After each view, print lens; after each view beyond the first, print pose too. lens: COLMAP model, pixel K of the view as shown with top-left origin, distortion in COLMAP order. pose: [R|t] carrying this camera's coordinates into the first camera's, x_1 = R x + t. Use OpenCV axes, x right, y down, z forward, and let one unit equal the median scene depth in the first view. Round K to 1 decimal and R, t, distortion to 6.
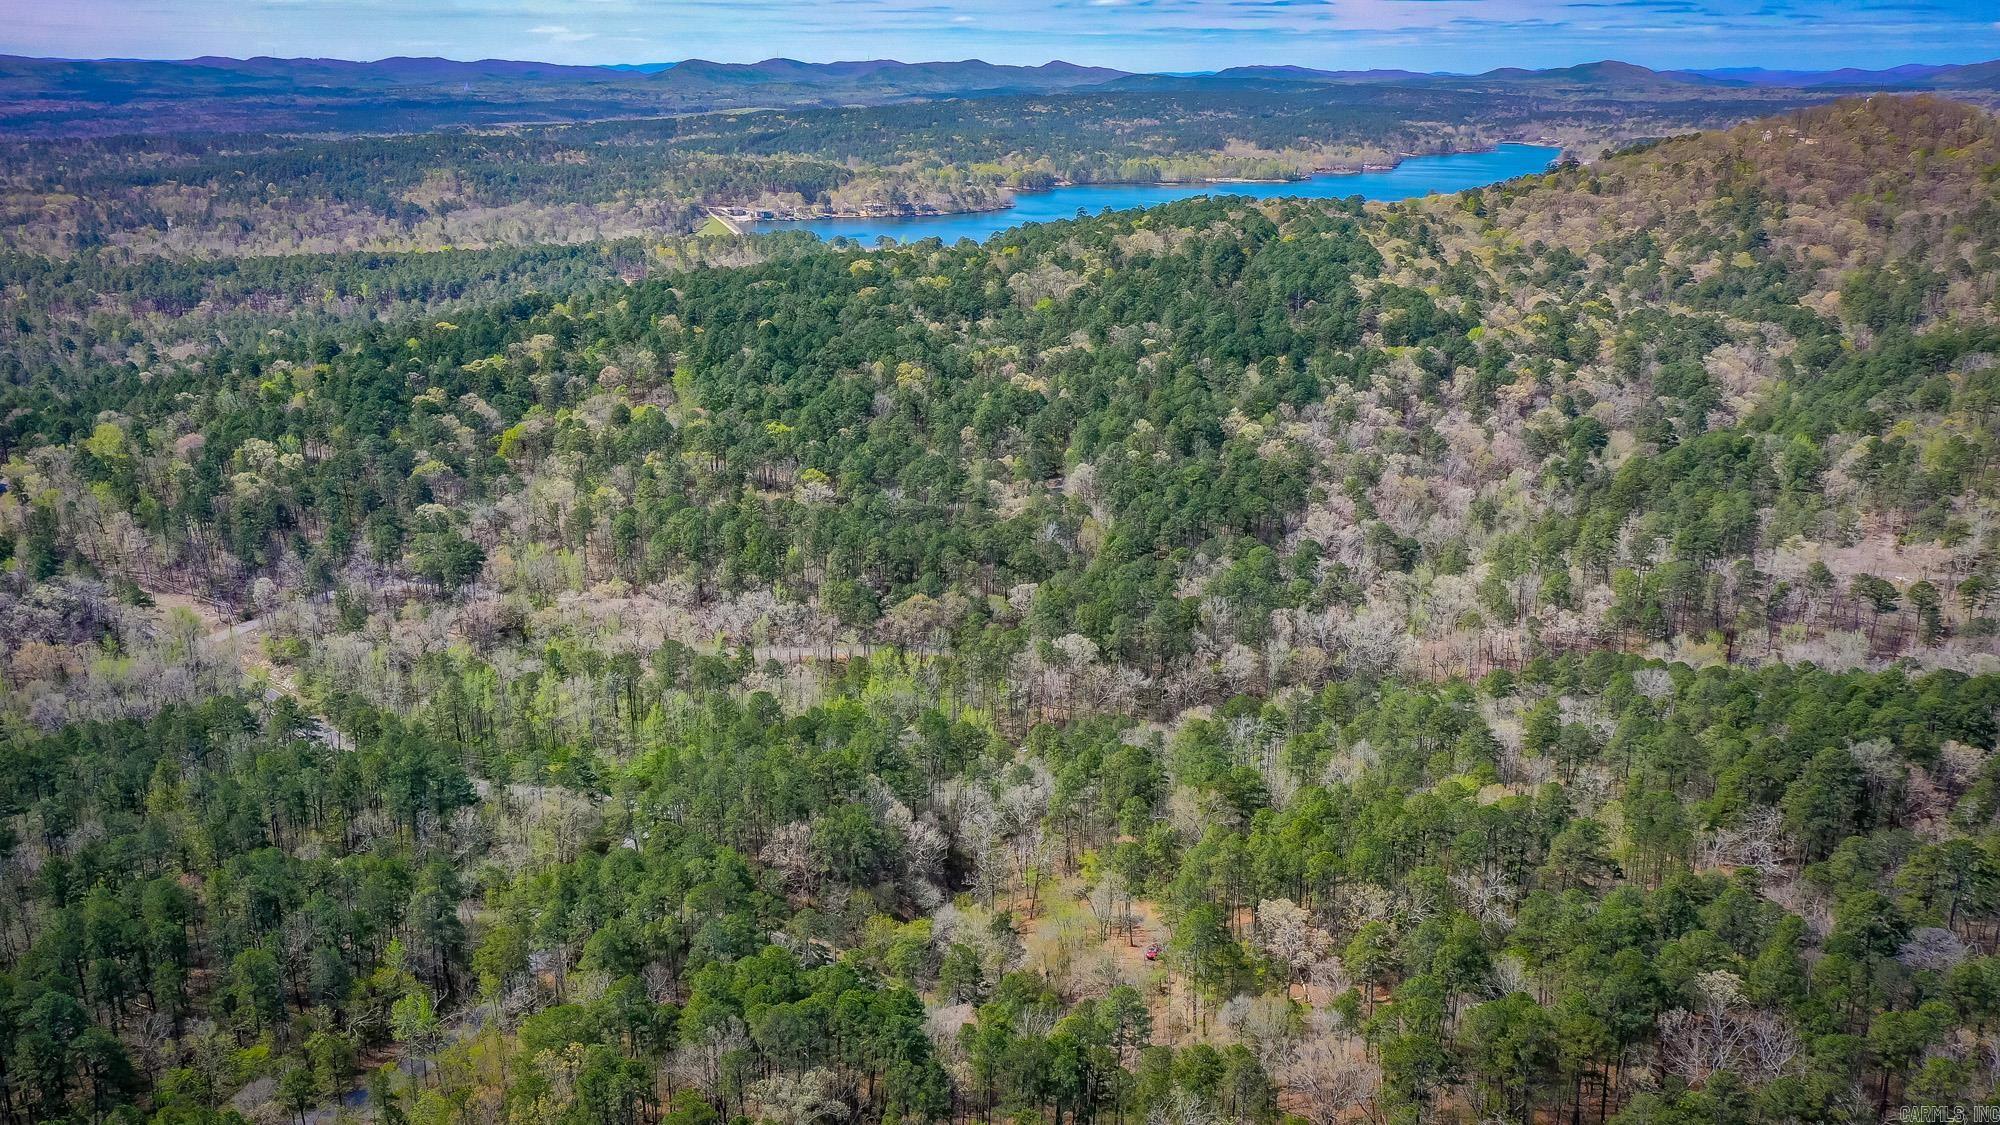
lens RADIAL K [[1628.7, 0, 1009.2], [0, 1628.7, 560.6], [0, 0, 1]] dist [0.037403, 0.003429]
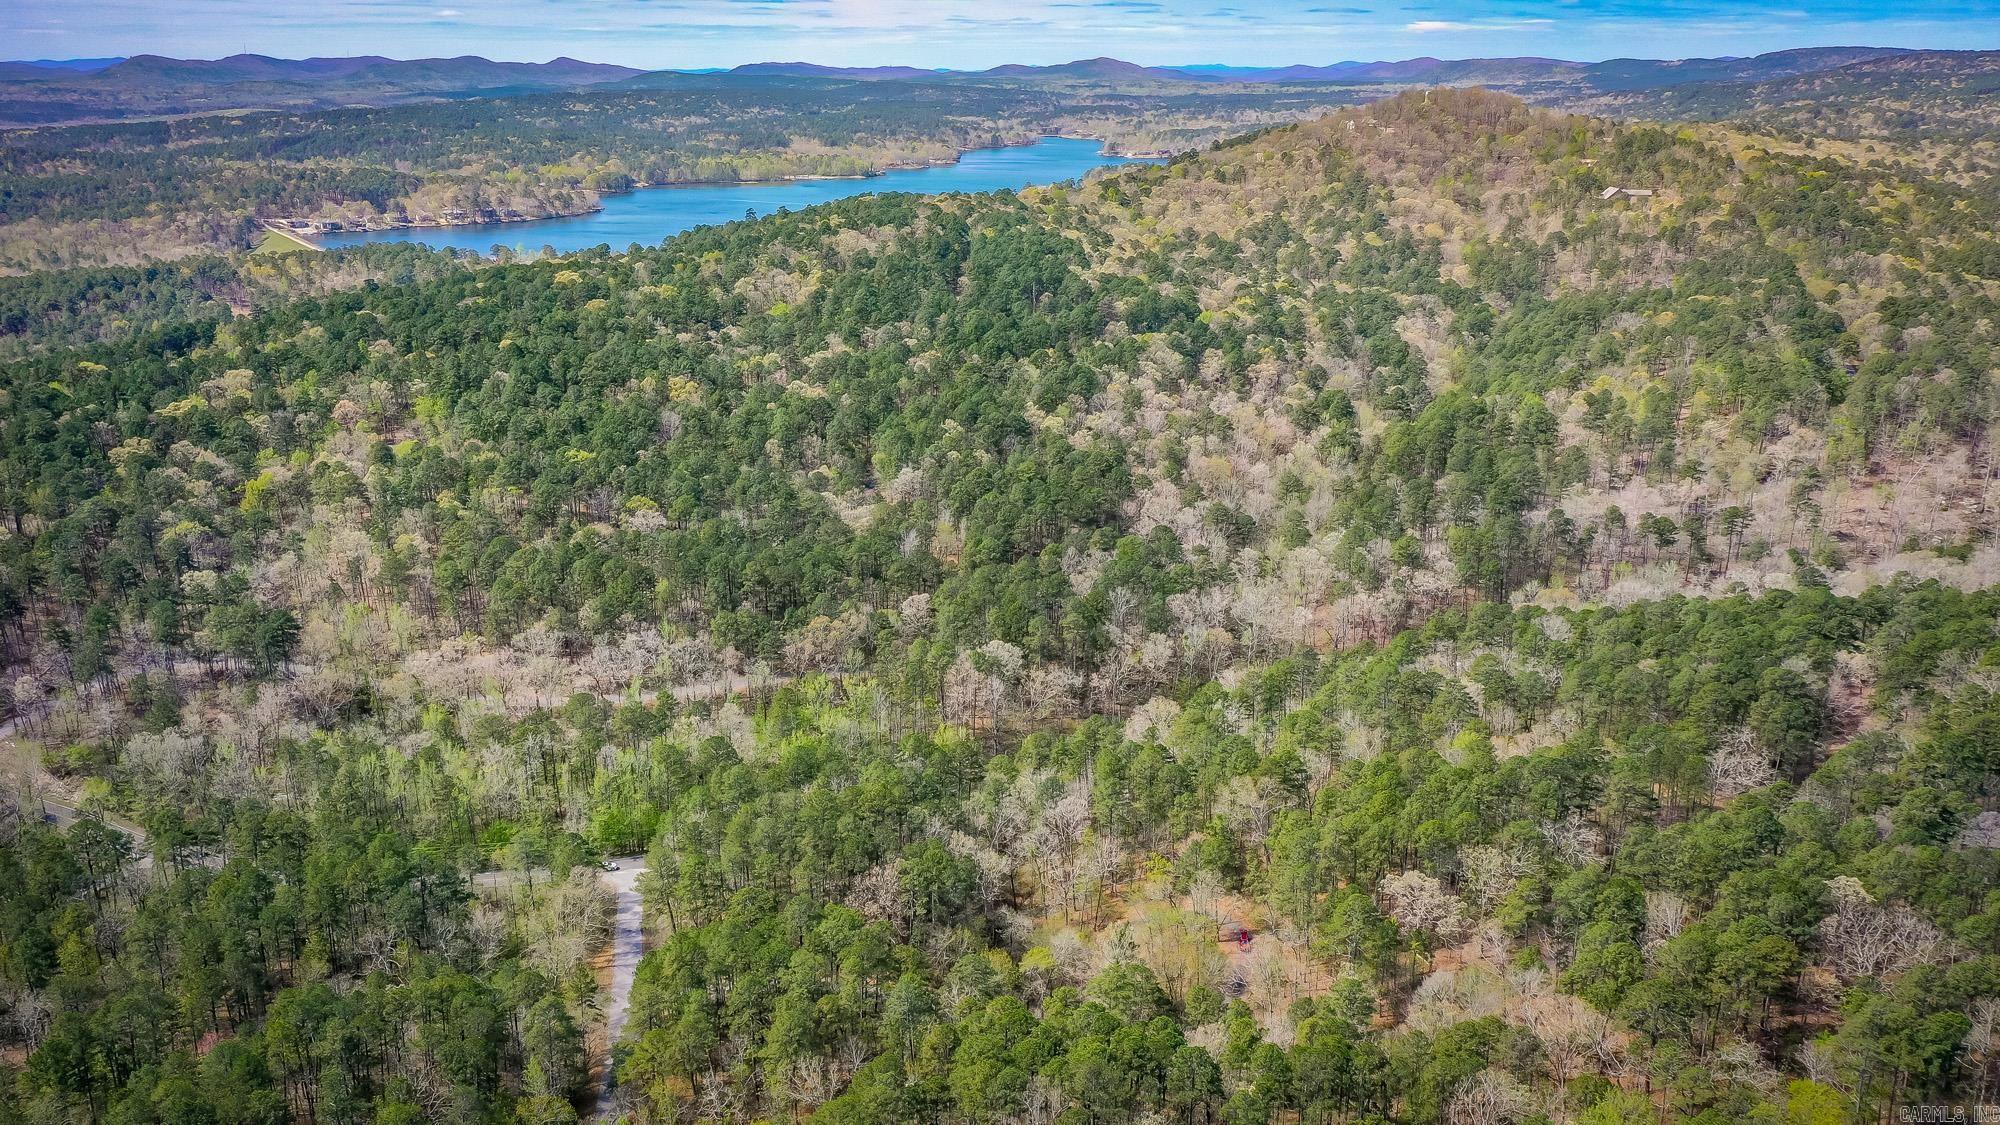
lens RADIAL K [[1628.7, 0, 1009.2], [0, 1628.7, 560.6], [0, 0, 1]] dist [0.037403, 0.003429]
pose [[0.955675, -0.091915, 0.279708, -0.098020], [0.091368, 0.995704, 0.015023, -0.007468], [-0.279887, 0.011199, 0.959968, 0.022699]]
